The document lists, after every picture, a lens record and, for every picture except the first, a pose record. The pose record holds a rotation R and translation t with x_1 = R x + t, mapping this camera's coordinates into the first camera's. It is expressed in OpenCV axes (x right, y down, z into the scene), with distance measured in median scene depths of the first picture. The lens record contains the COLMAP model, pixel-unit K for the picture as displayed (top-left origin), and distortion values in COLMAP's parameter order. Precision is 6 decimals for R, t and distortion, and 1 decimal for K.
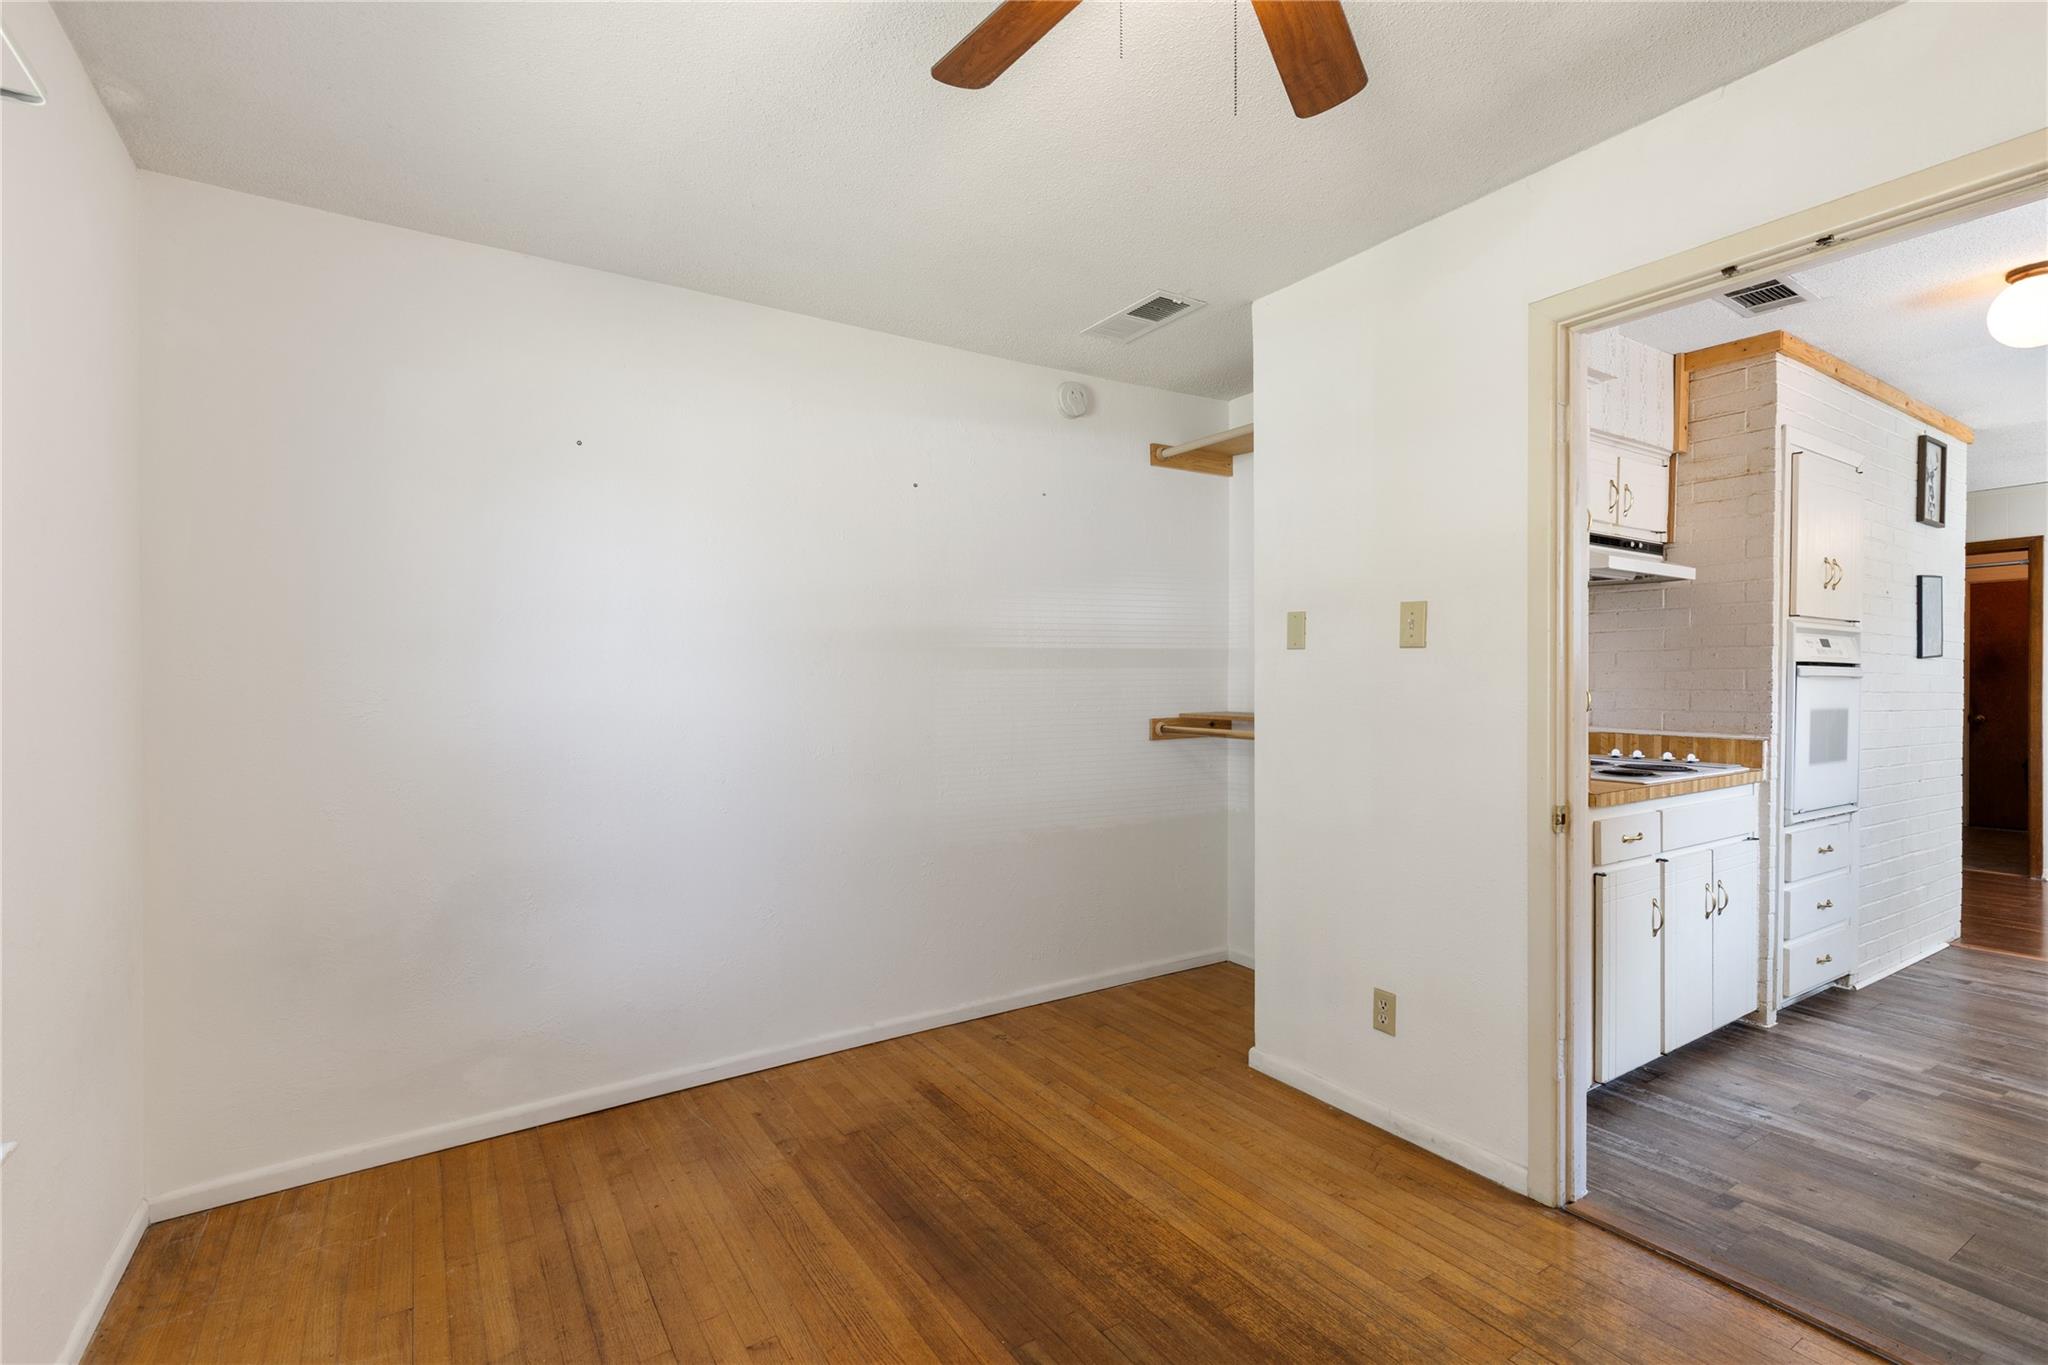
lens RADIAL K [[932.0, 0, 1021.9], [0, 932.0, 679.5], [0, 0, 1]] dist [0.001677, -0.001394]
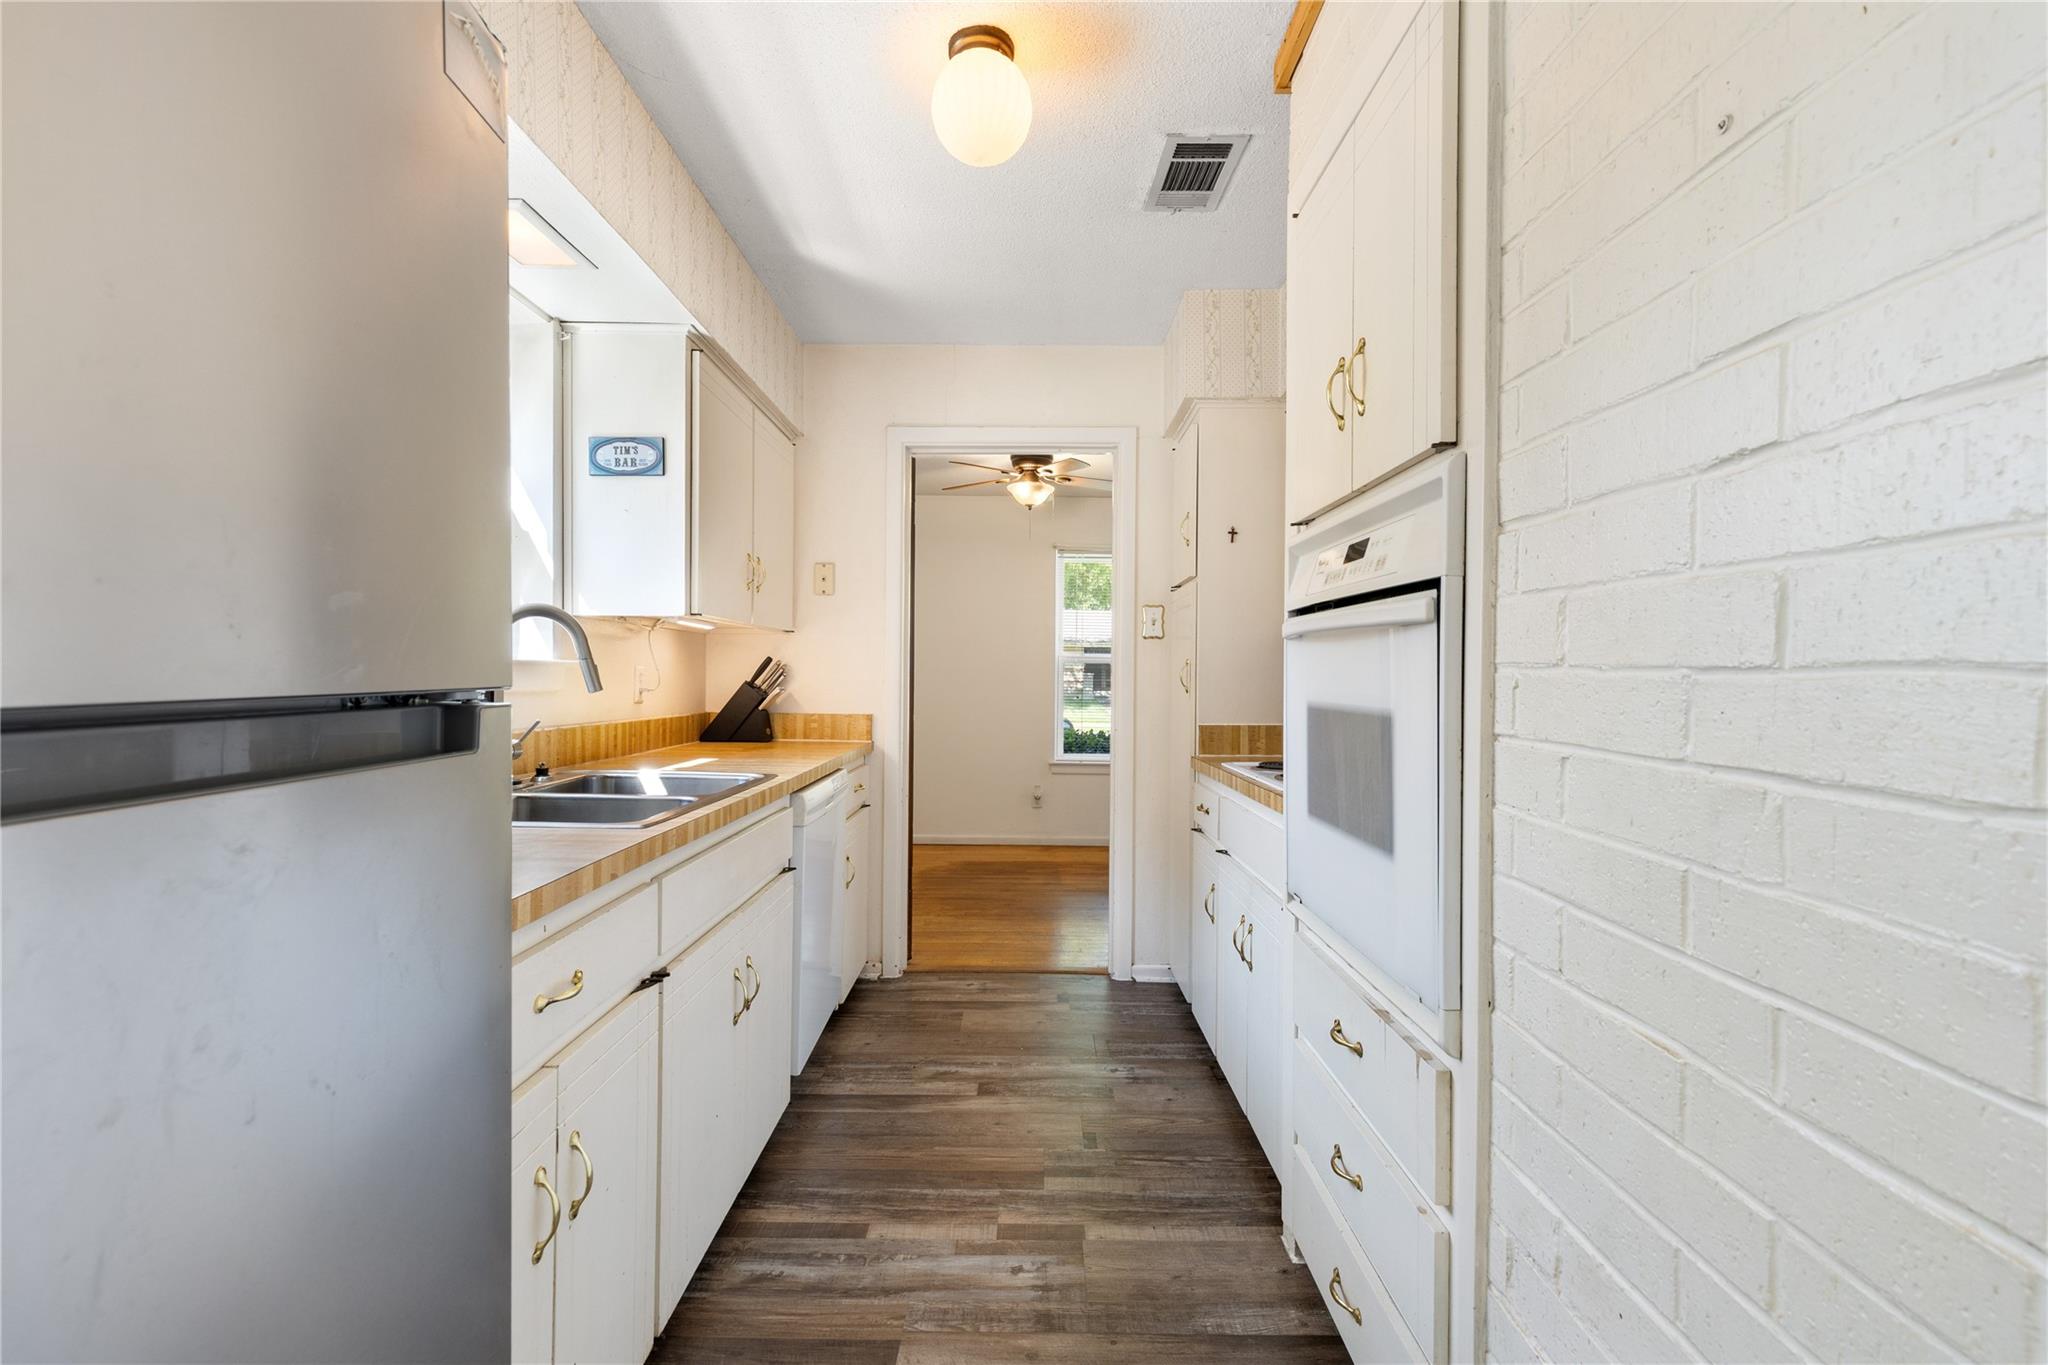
lens RADIAL K [[932.0, 0, 1016.1], [0, 932.0, 681.0], [0, 0, 1]] dist [0.001677, -0.001394]
pose [[-0.548506, -0.001978, -0.836144, 1.760974], [-0.008589, 0.999958, 0.003268, 0.026325], [0.836102, 0.008974, -0.548500, 1.498301]]
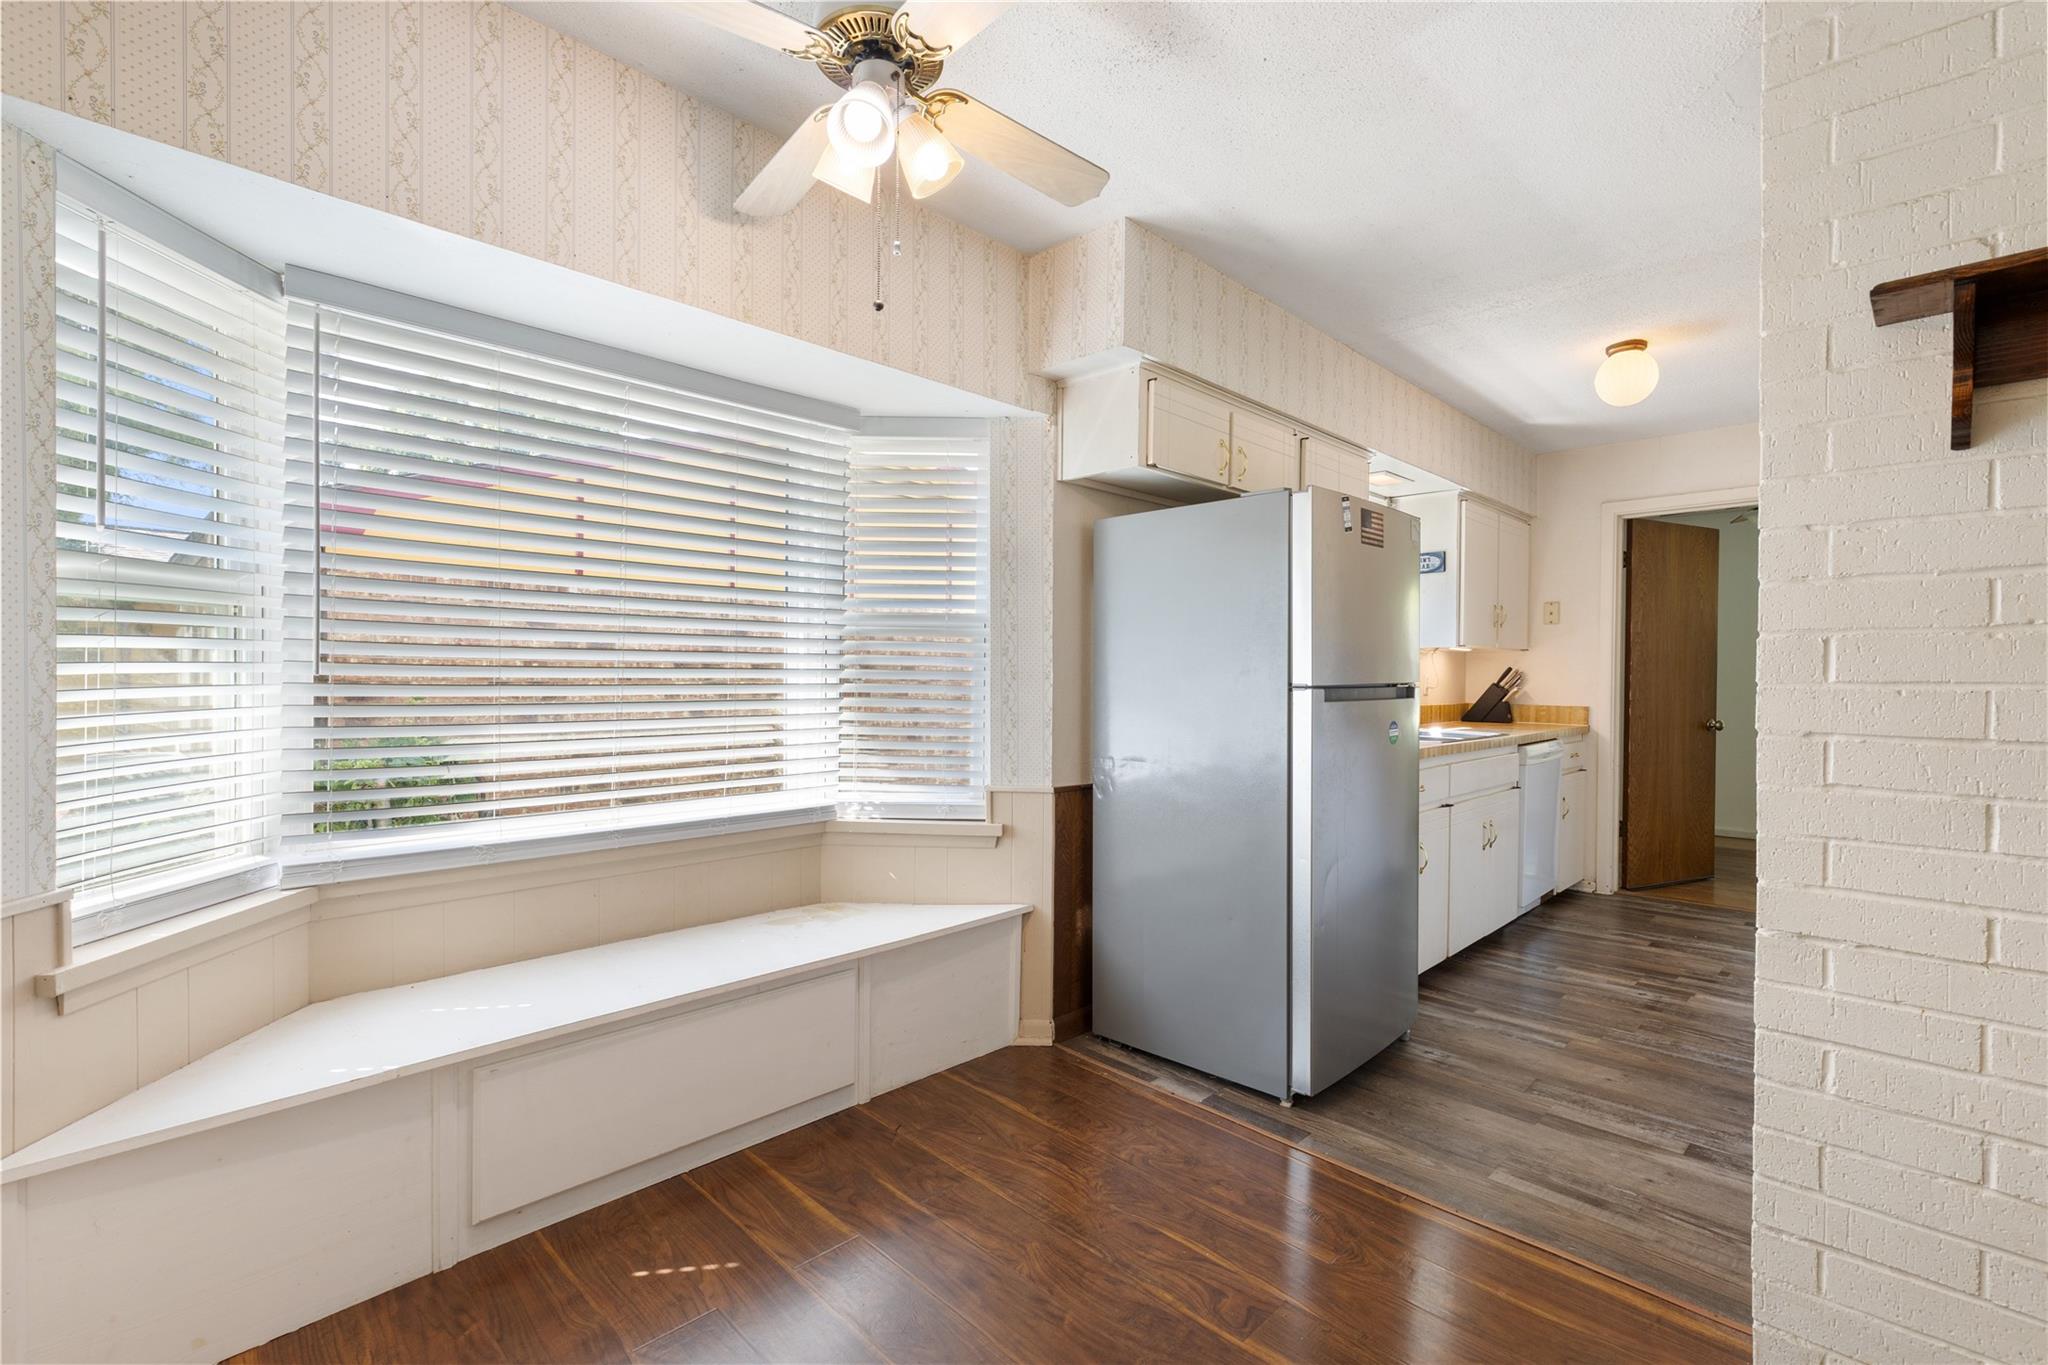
lens RADIAL K [[932.0, 0, 1009.7], [0, 932.0, 683.4], [0, 0, 1]] dist [0.001677, -0.001394]
pose [[-0.975424, -0.007752, -0.220198, 2.352580], [-0.010143, 0.999901, 0.009728, 0.025980], [0.220100, 0.011722, -0.975407, 2.216573]]
